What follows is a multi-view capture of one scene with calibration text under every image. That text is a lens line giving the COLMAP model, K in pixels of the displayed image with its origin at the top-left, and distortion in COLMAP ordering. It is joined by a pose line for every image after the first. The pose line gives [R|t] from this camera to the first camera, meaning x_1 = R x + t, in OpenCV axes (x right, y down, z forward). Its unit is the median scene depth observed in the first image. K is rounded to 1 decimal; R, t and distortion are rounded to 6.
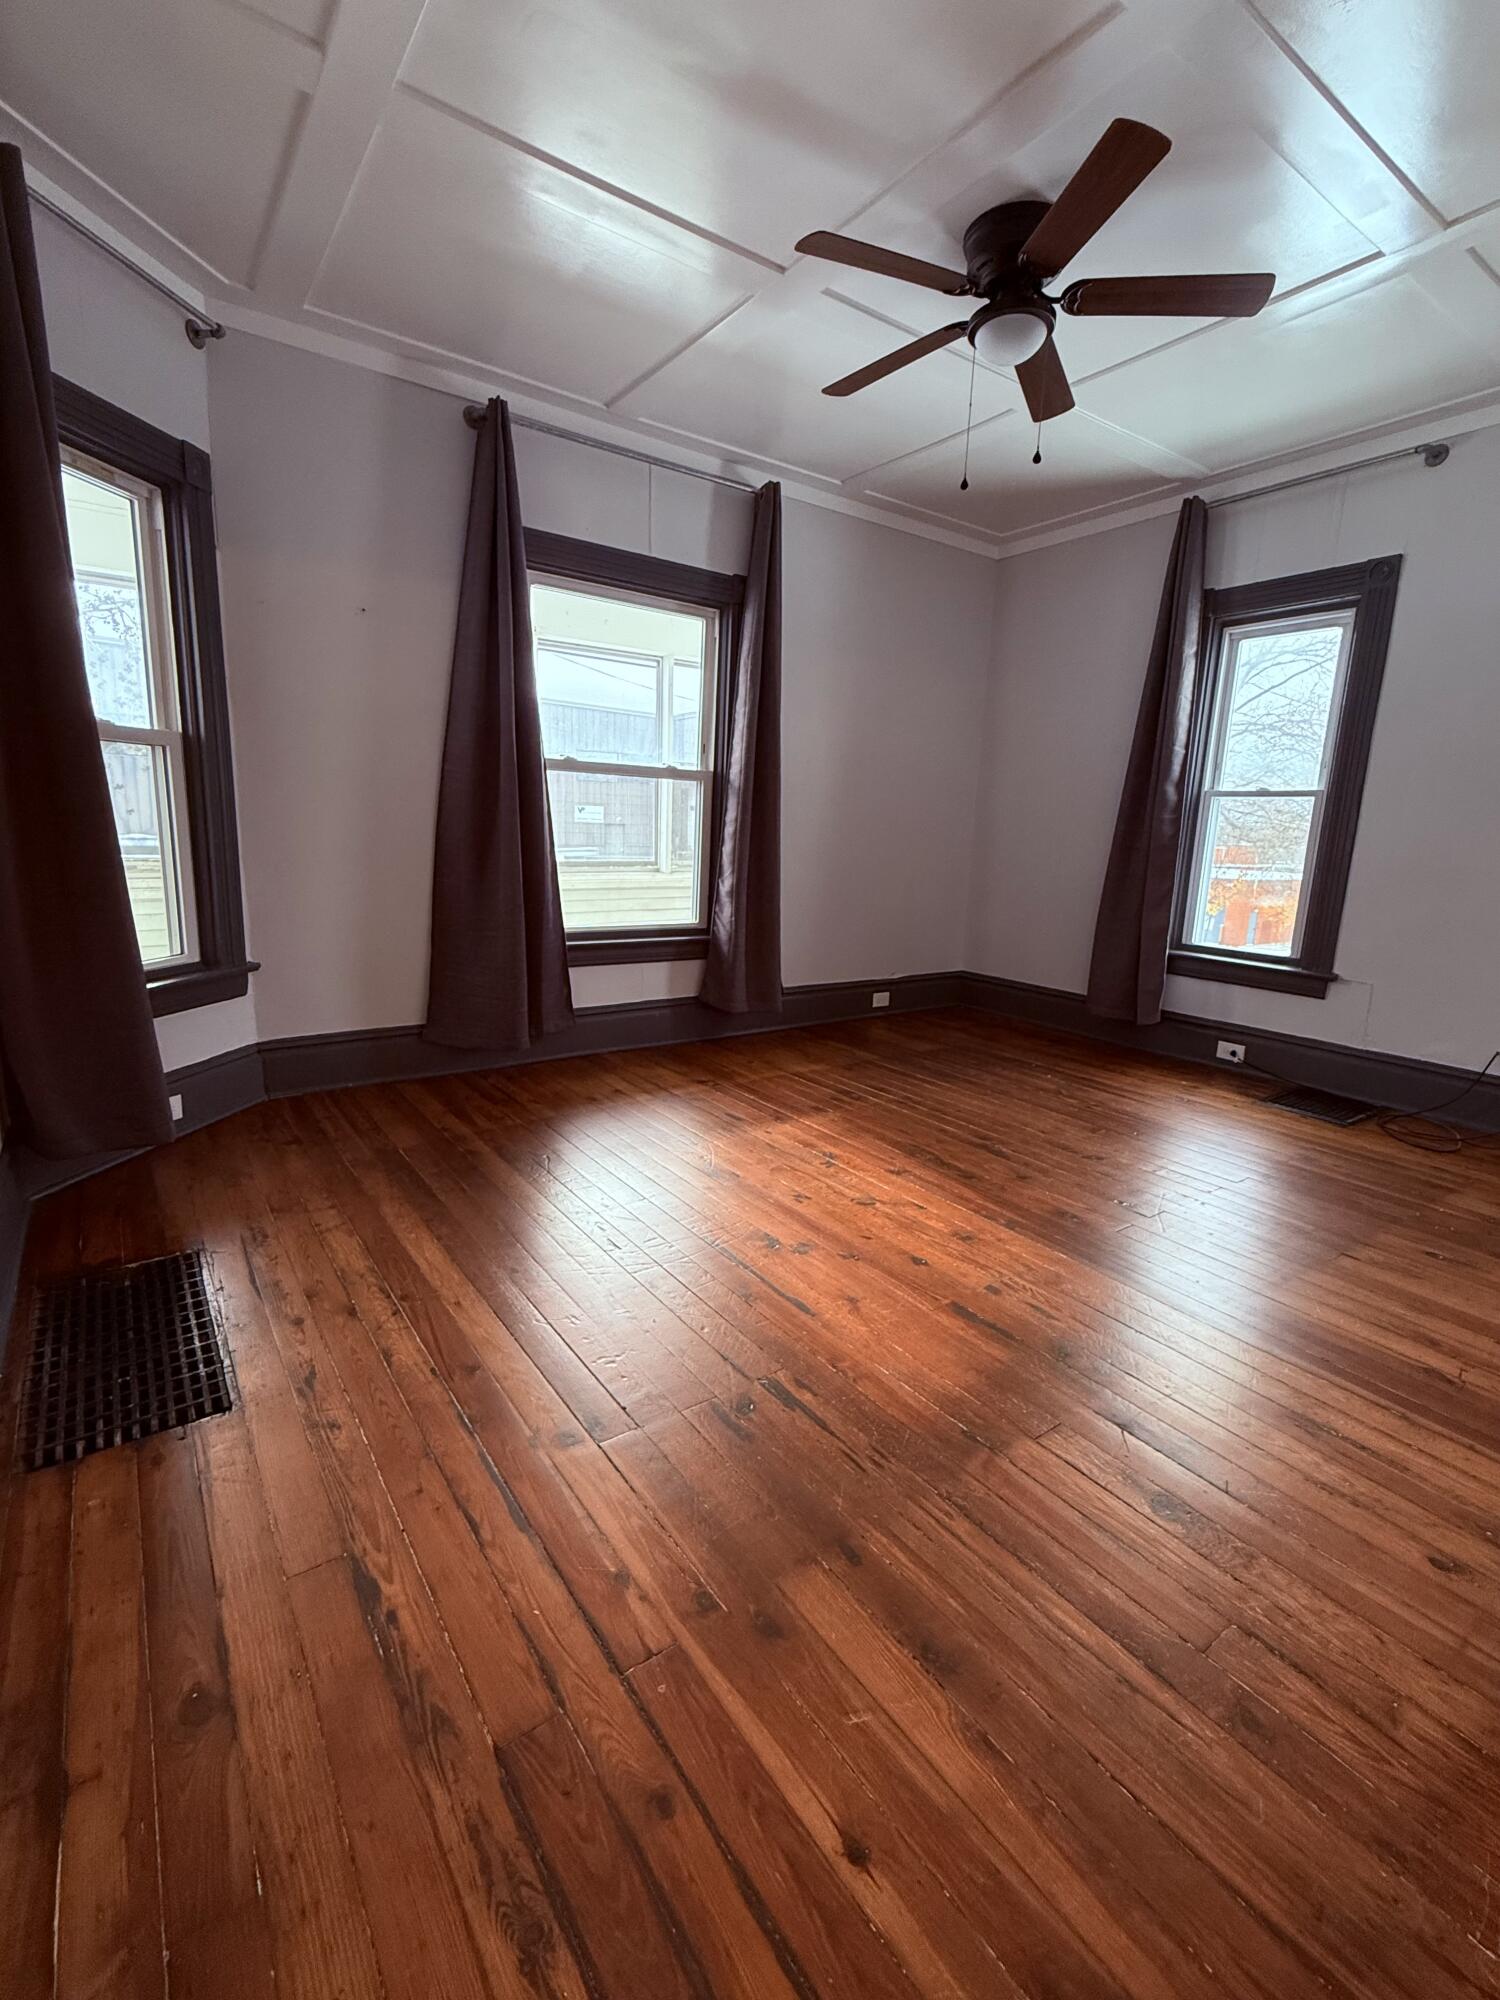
lens RADIAL K [[886.0, 0, 750.0], [0, 886.0, 1000.0], [0, 0, 1]] dist [-0.001221, 0.000336]
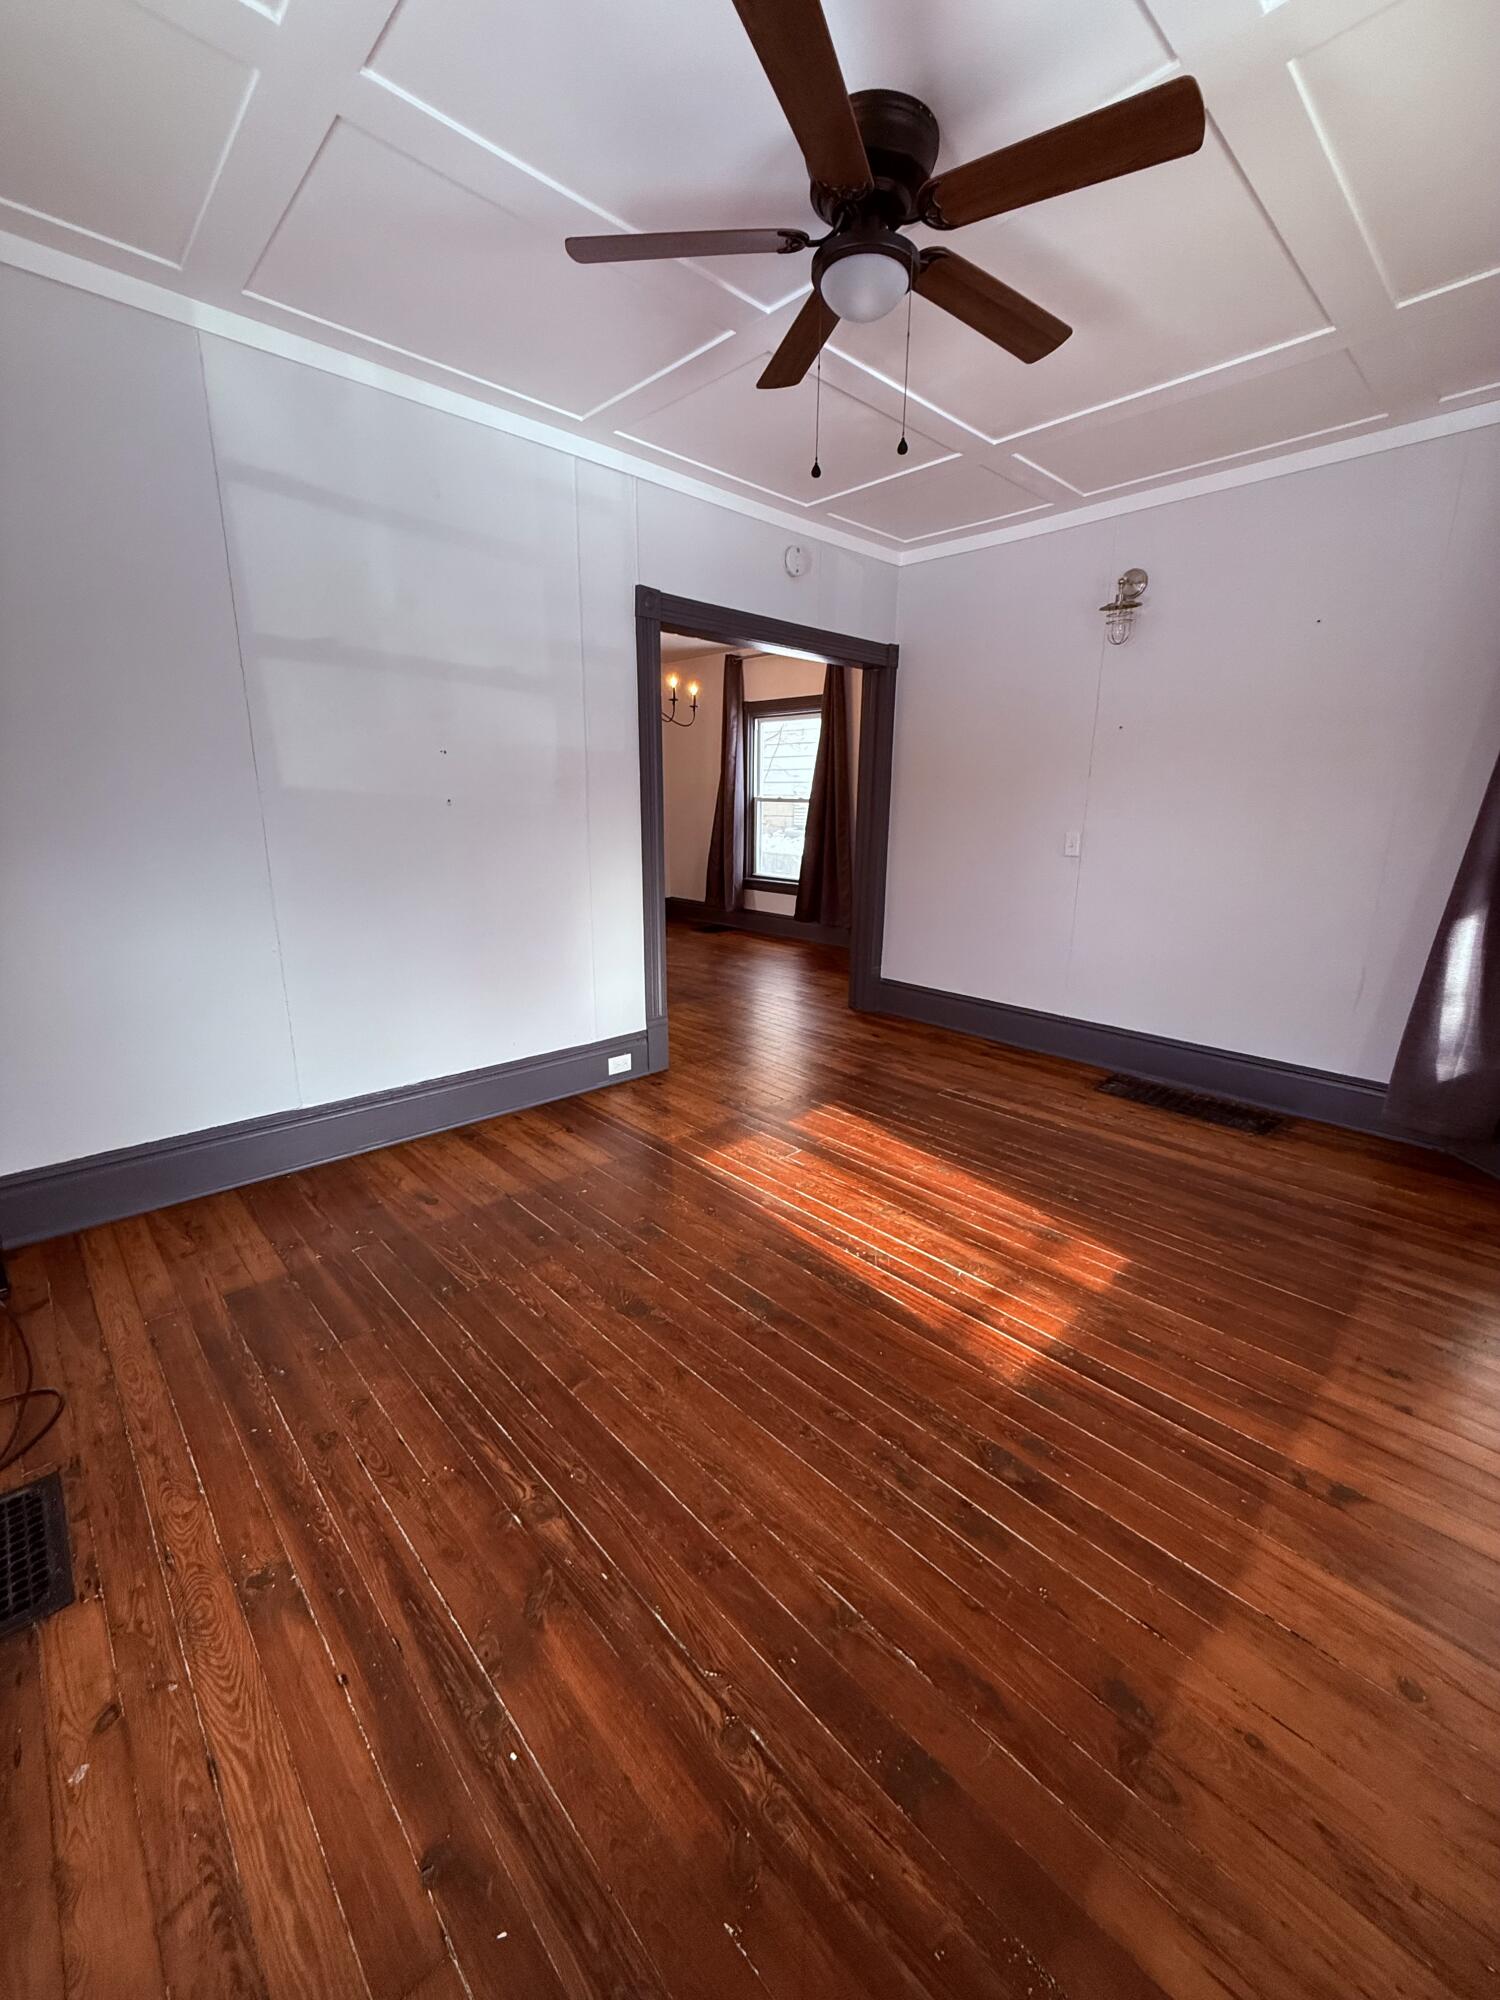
lens RADIAL K [[793.1, 0, 750.0], [0, 793.1, 1000.0], [0, 0, 1]] dist [-0.003017, 0.000282]
pose [[-0.989187, -0.013146, -0.146070, 0.435153], [-0.075131, 0.900782, 0.427724, -0.404516], [0.125955, 0.434074, -0.892029, 1.667342]]
